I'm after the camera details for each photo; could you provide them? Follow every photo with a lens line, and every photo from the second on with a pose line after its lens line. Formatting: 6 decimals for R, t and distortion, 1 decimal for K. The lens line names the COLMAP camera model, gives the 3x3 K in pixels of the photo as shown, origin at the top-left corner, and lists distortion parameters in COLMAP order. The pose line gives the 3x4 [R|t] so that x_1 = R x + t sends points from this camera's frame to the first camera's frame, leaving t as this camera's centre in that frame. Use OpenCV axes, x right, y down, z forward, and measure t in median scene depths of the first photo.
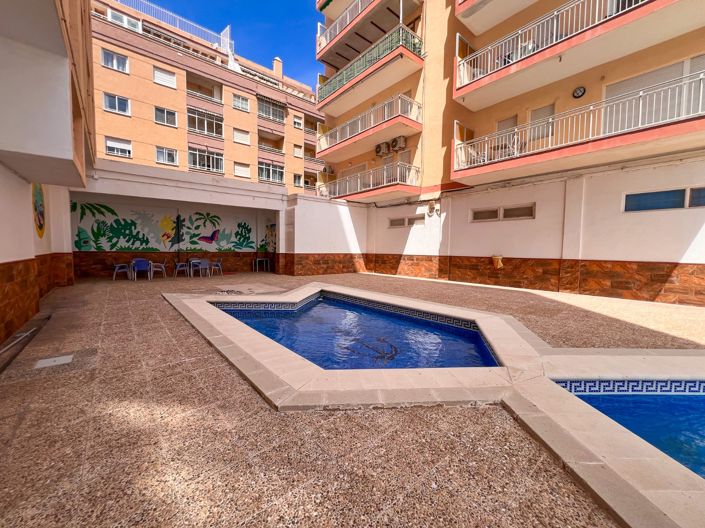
lens RADIAL K [[282.3, 0, 353.7], [0, 282.3, 263.7], [0, 0, 1]] dist [0.000550, 0.000134]
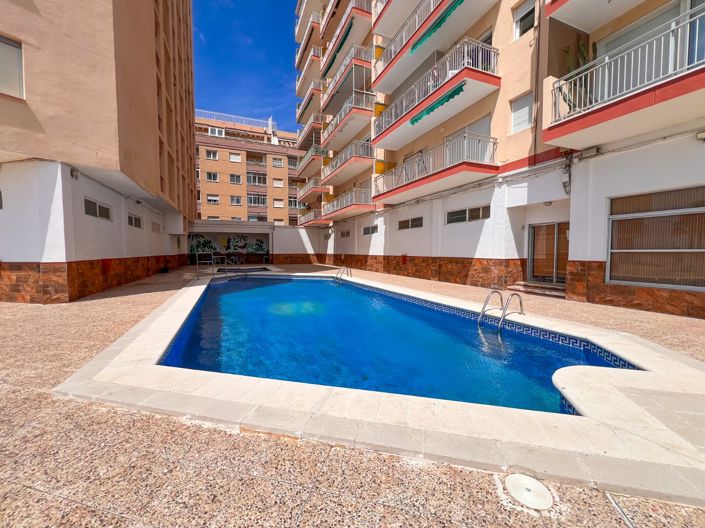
lens RADIAL K [[282.3, 0, 350.9], [0, 282.3, 263.1], [0, 0, 1]] dist [0.000550, 0.000134]
pose [[0.956708, 0.000538, -0.291049, 0.606989], [-0.004965, 0.999883, -0.014471, 0.038840], [0.291007, 0.015289, 0.956599, -0.536604]]
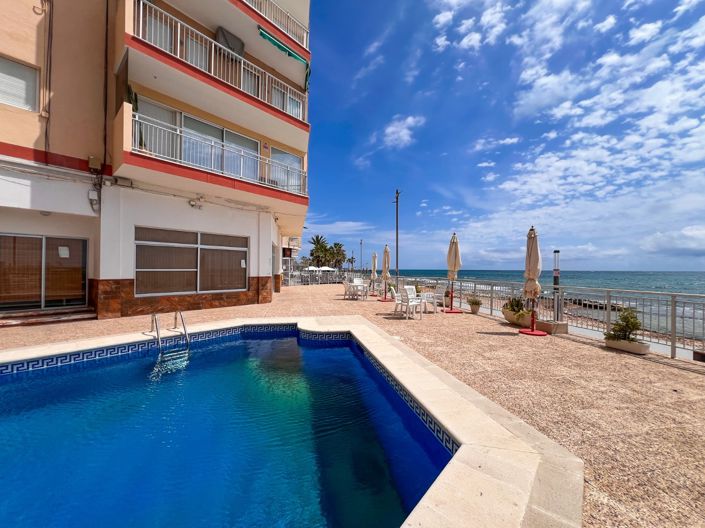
lens RADIAL K [[282.3, 0, 348.8], [0, 282.3, 263.1], [0, 0, 1]] dist [0.000550, 0.000134]
pose [[-0.156307, 0.009098, 0.987667, -5.340538], [0.048604, 0.998817, -0.001509, -0.329645], [-0.986512, 0.047769, -0.156564, 3.637970]]
